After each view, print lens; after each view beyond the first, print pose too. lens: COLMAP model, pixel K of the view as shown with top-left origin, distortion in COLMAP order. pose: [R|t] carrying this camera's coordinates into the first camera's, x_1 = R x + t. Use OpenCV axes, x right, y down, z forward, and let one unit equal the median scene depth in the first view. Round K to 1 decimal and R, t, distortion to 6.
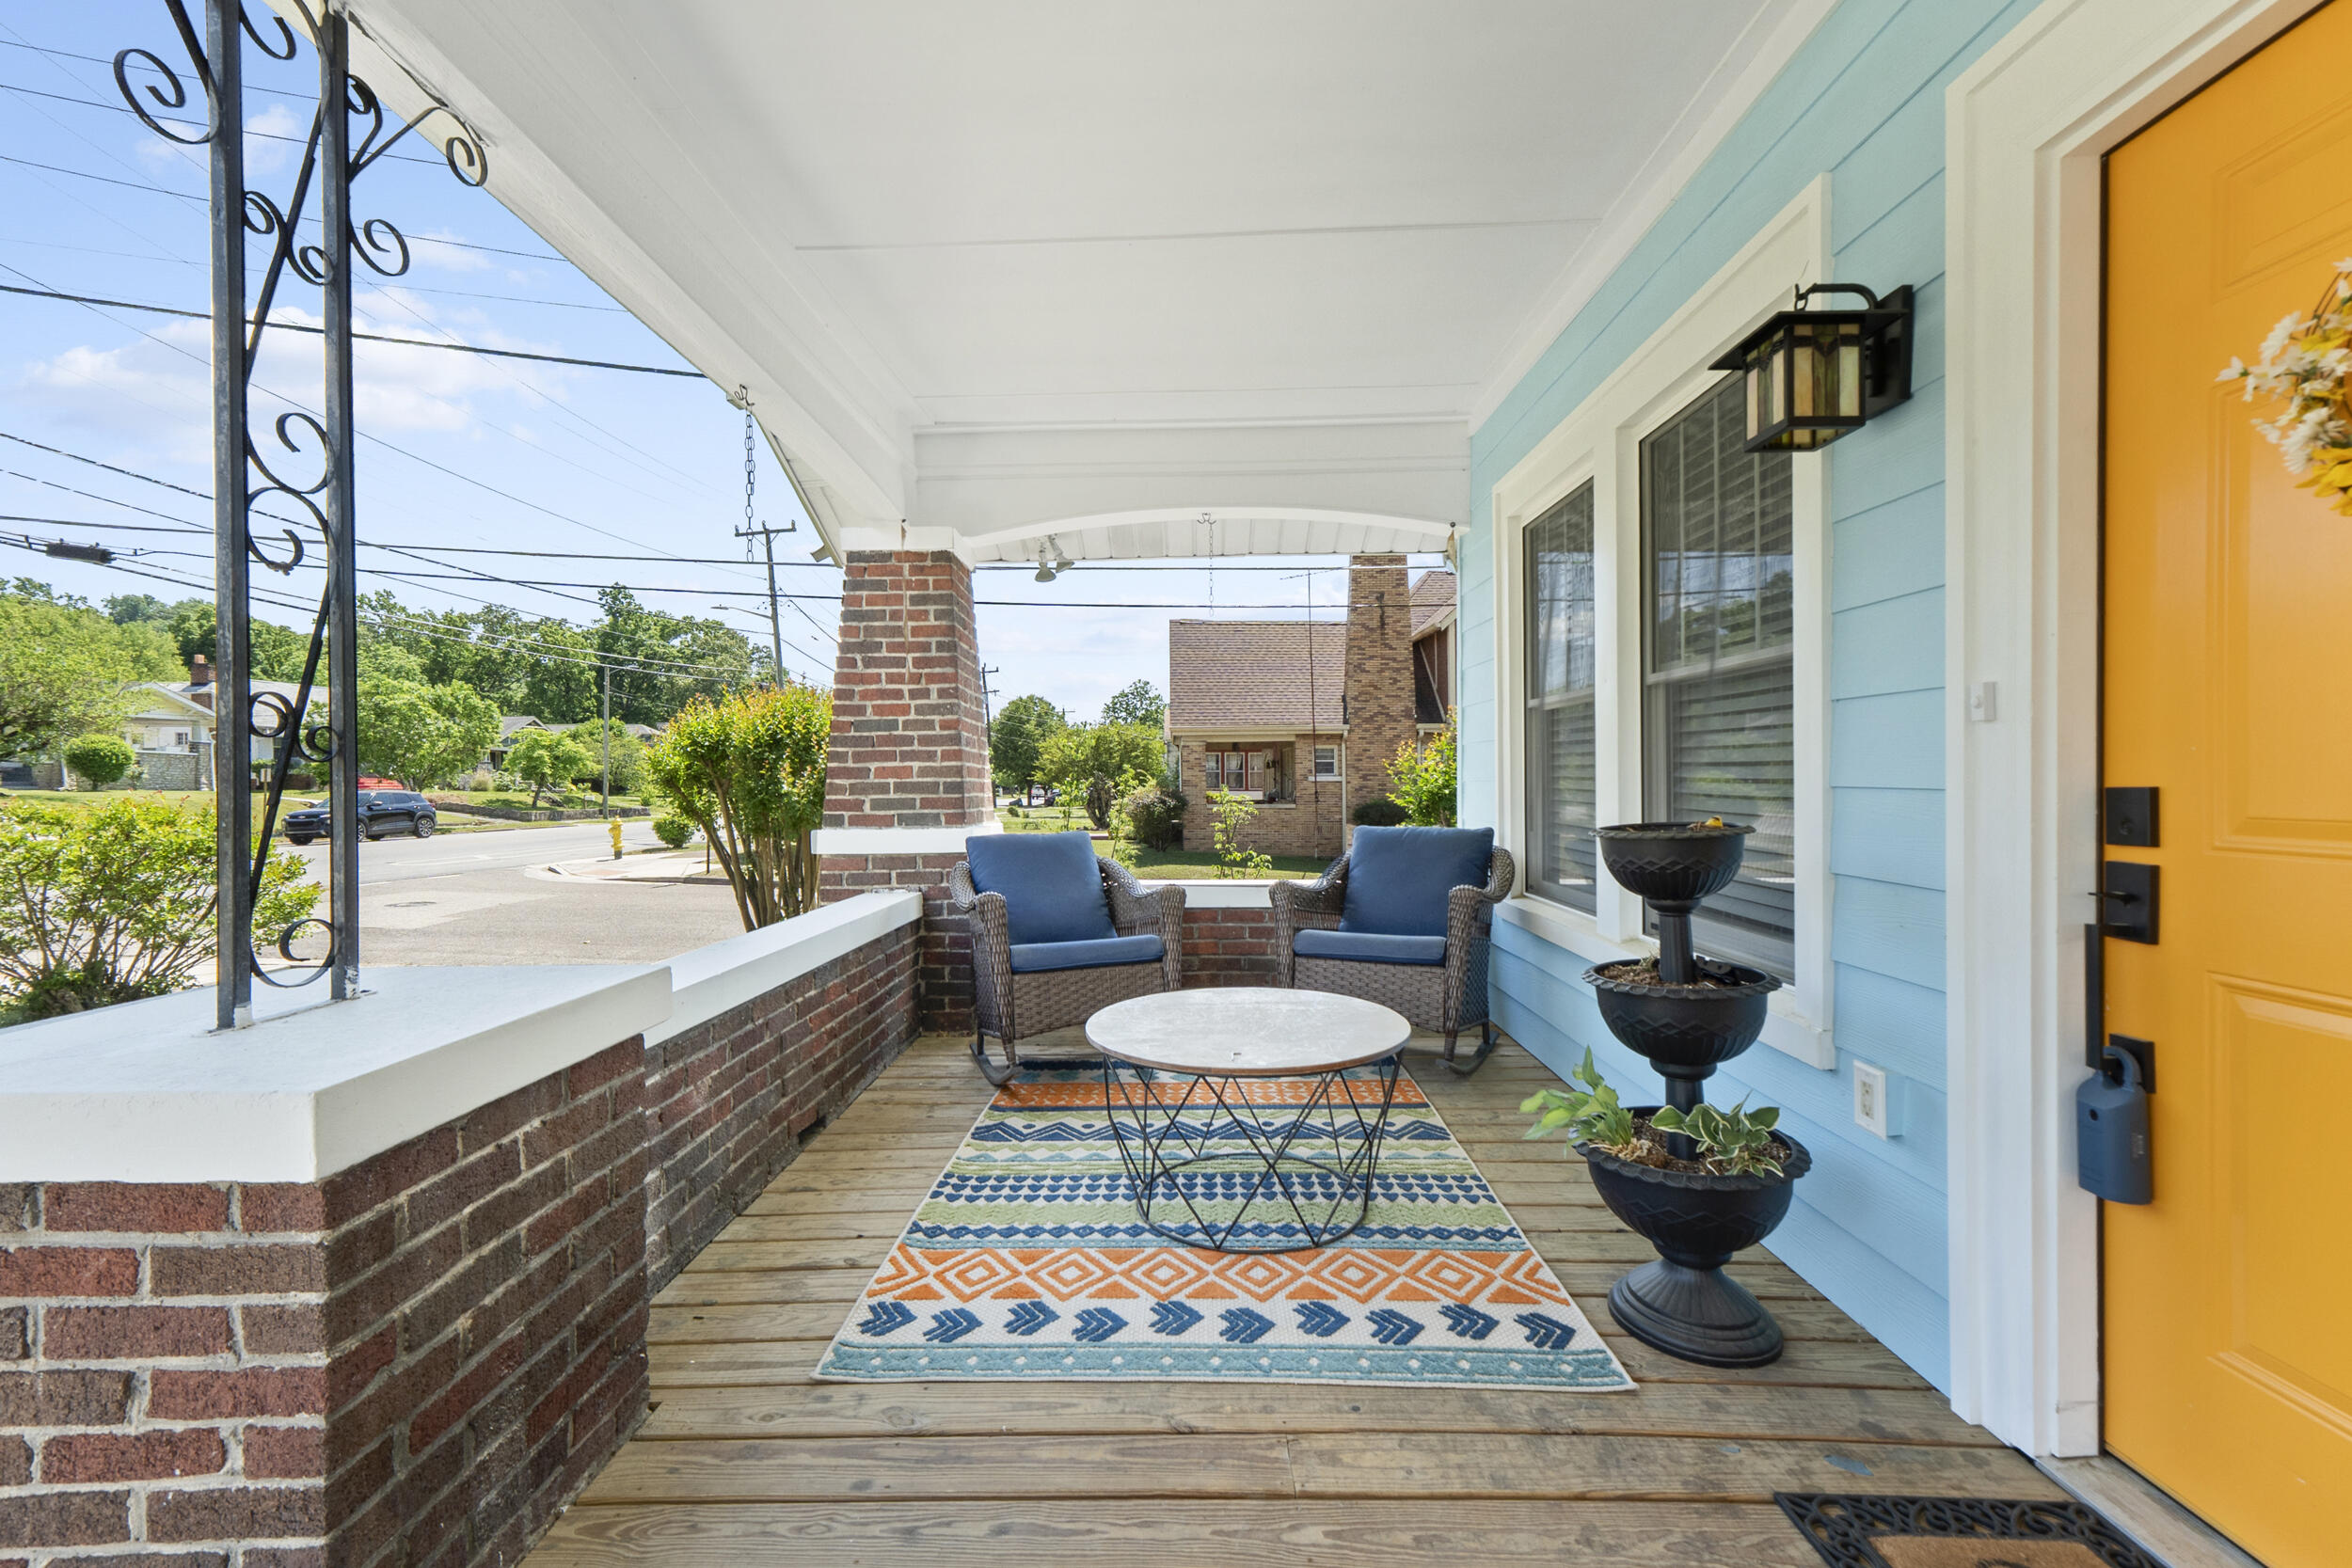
lens RADIAL K [[964.6, 0, 1172.5], [0, 964.6, 783.2], [0, 0, 1]] dist [0.012208, 0.000206]
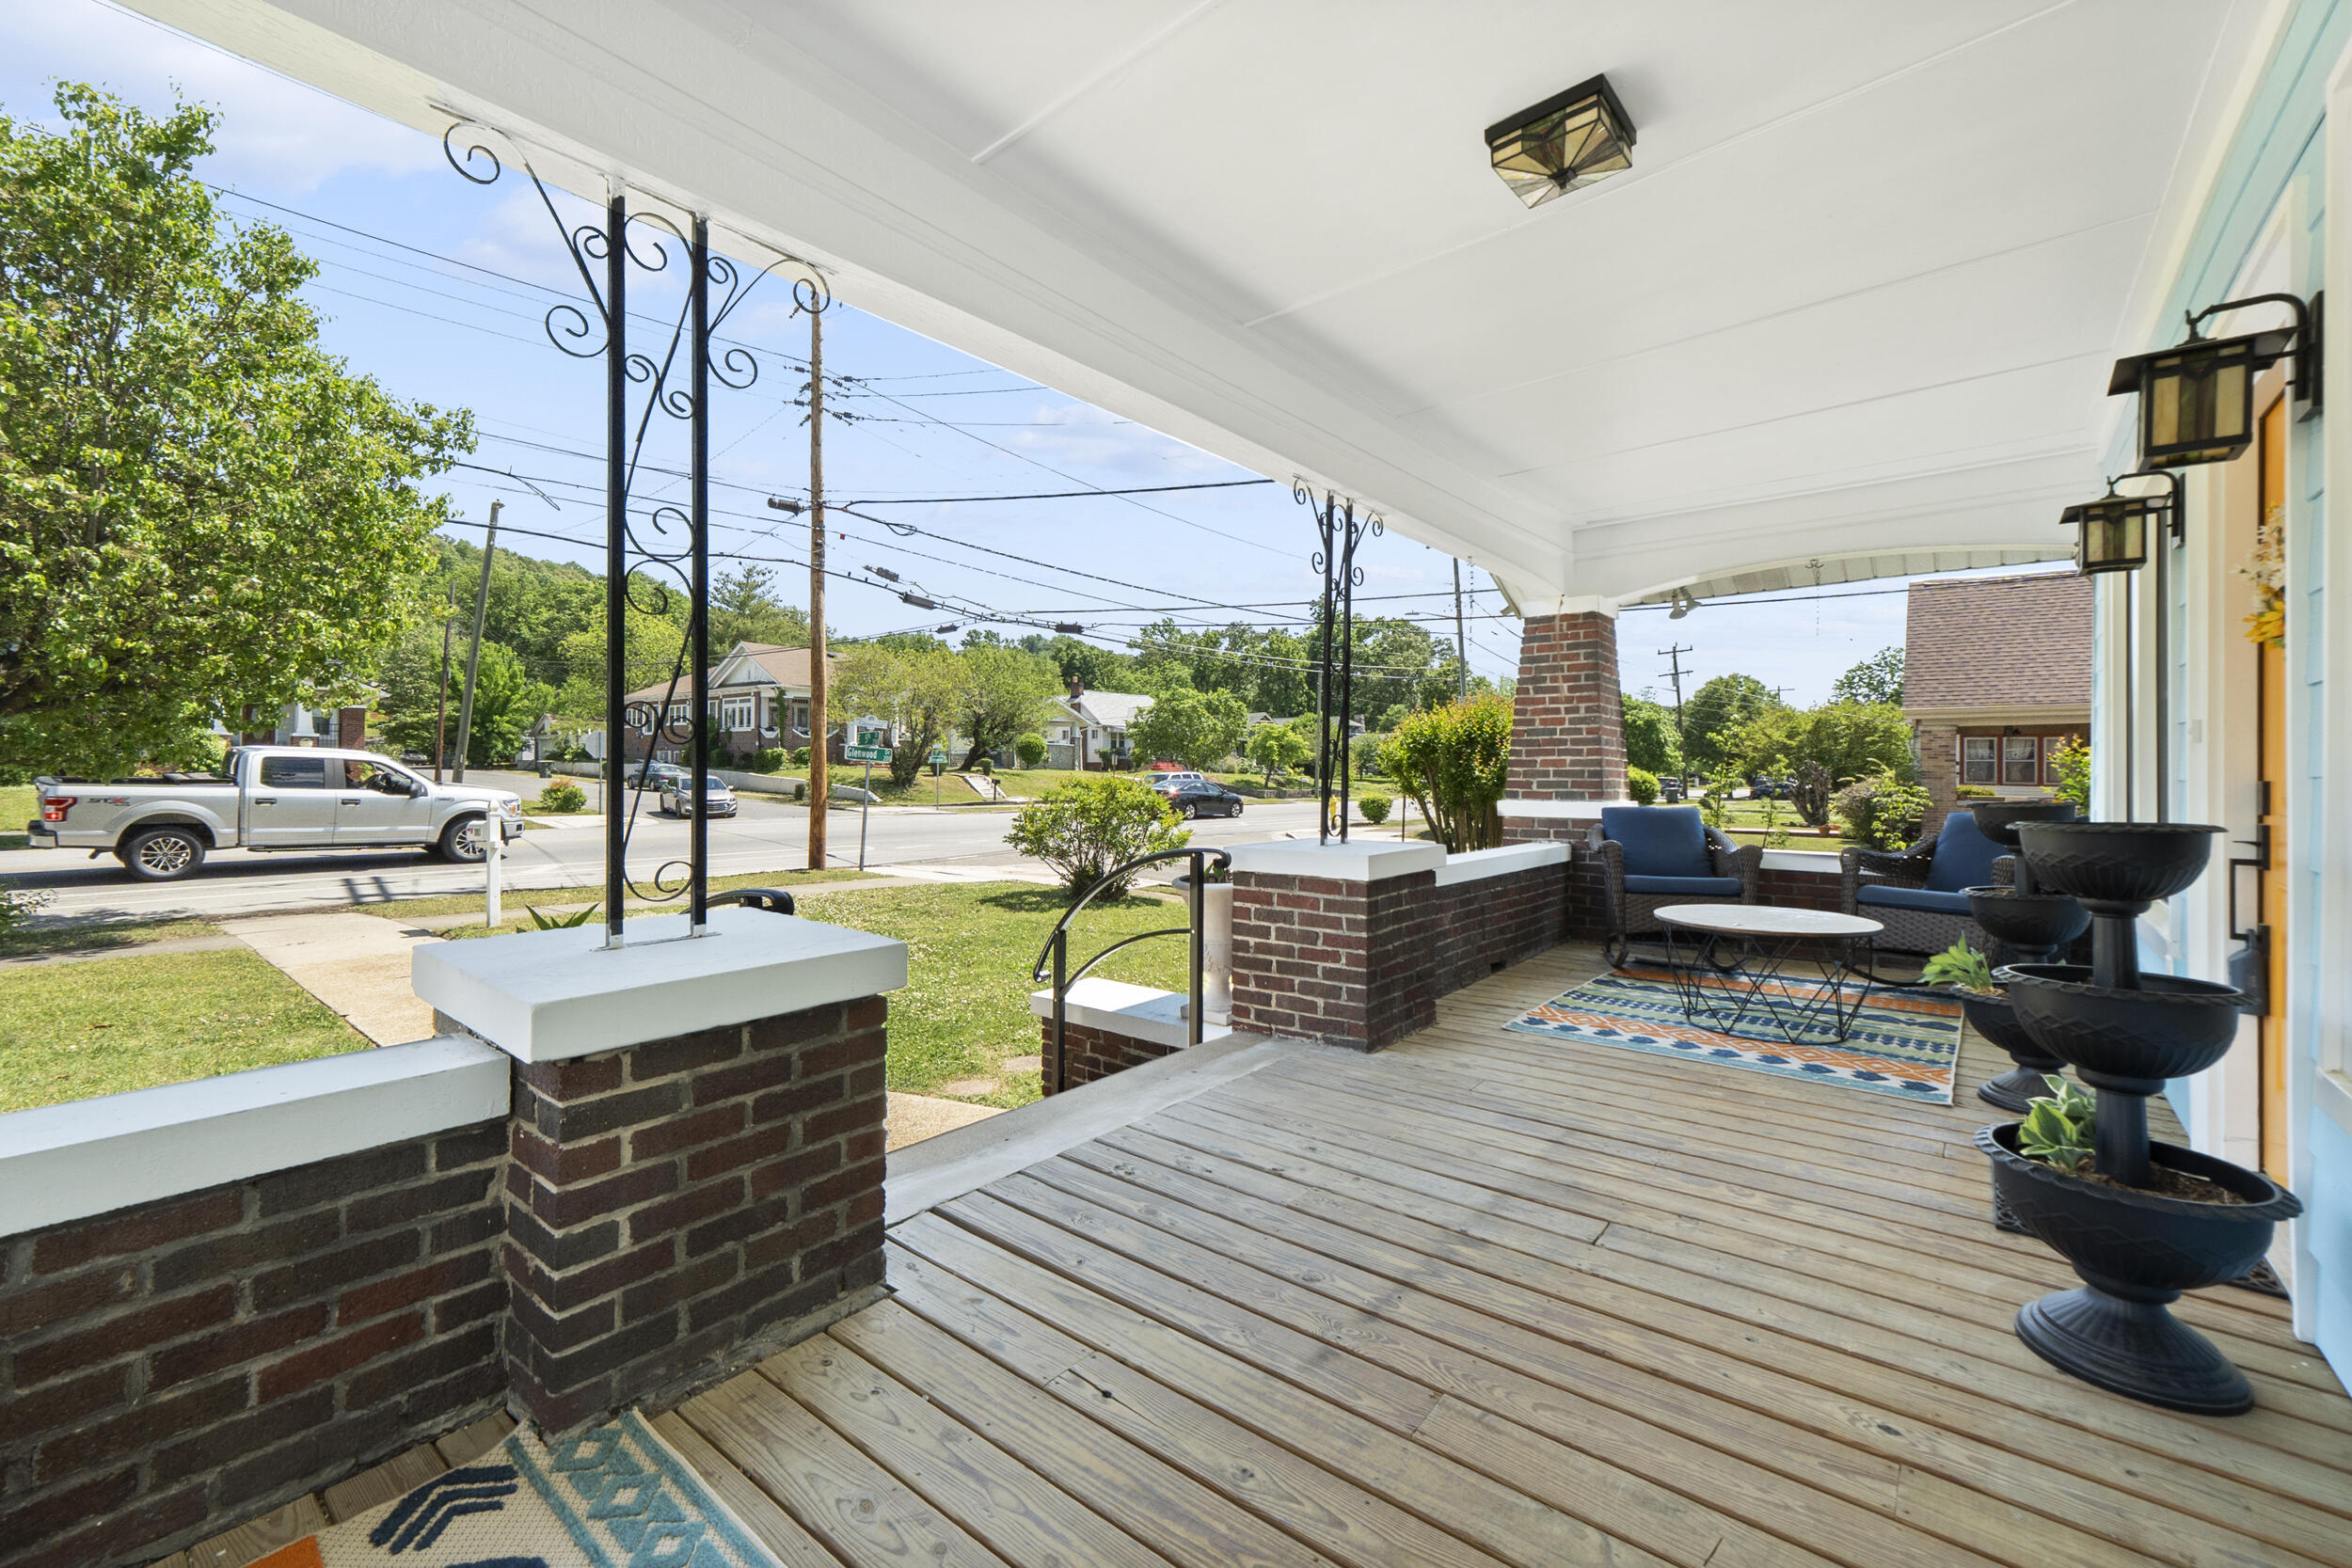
lens RADIAL K [[964.6, 0, 1172.5], [0, 964.6, 783.2], [0, 0, 1]] dist [0.012208, 0.000206]
pose [[0.782338, 0.019994, -0.622534, 0.158261], [-0.011646, 0.999779, 0.017475, 0.000123], [0.622746, -0.006421, 0.782398, -0.465793]]
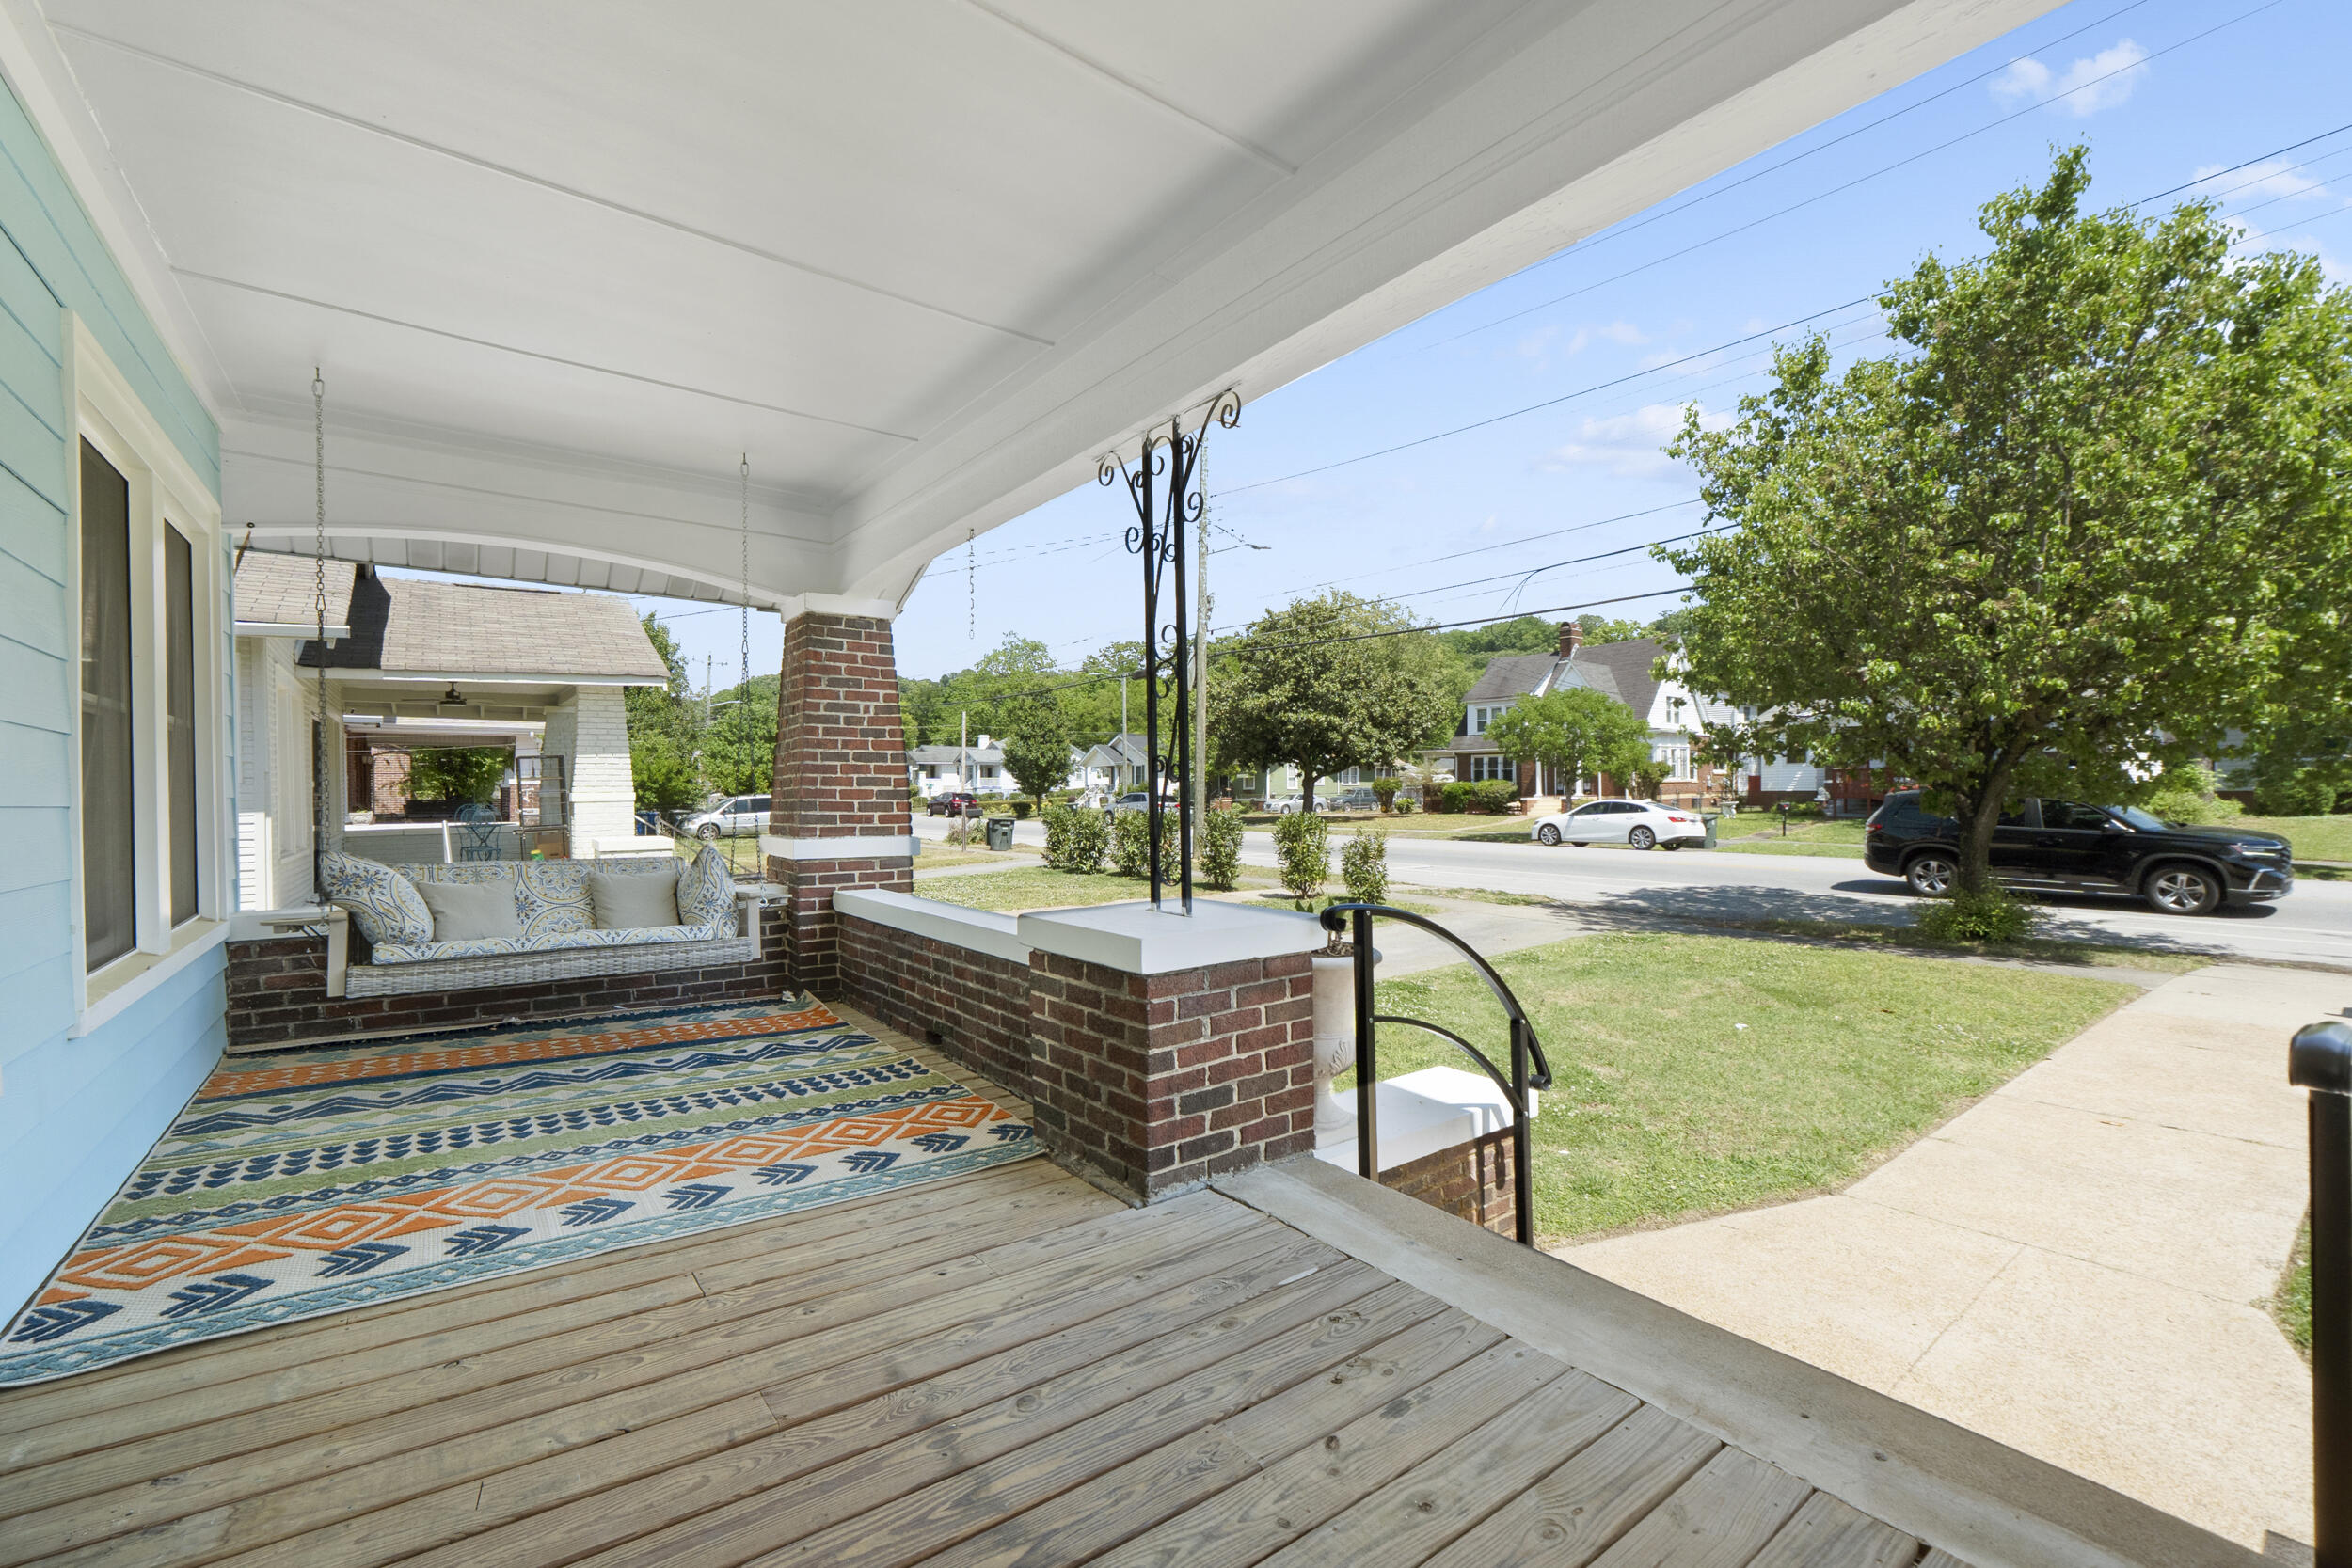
lens RADIAL K [[1024.0, 0, 1169.0], [0, 1024.0, 815.2], [0, 0, 1]] dist [-0.014171, 0.000001]
pose [[-0.804734, 0.020856, -0.593269, 0.039583], [0.008178, 0.999677, 0.024049, -0.001971], [0.593579, 0.014501, -0.804645, 1.809845]]
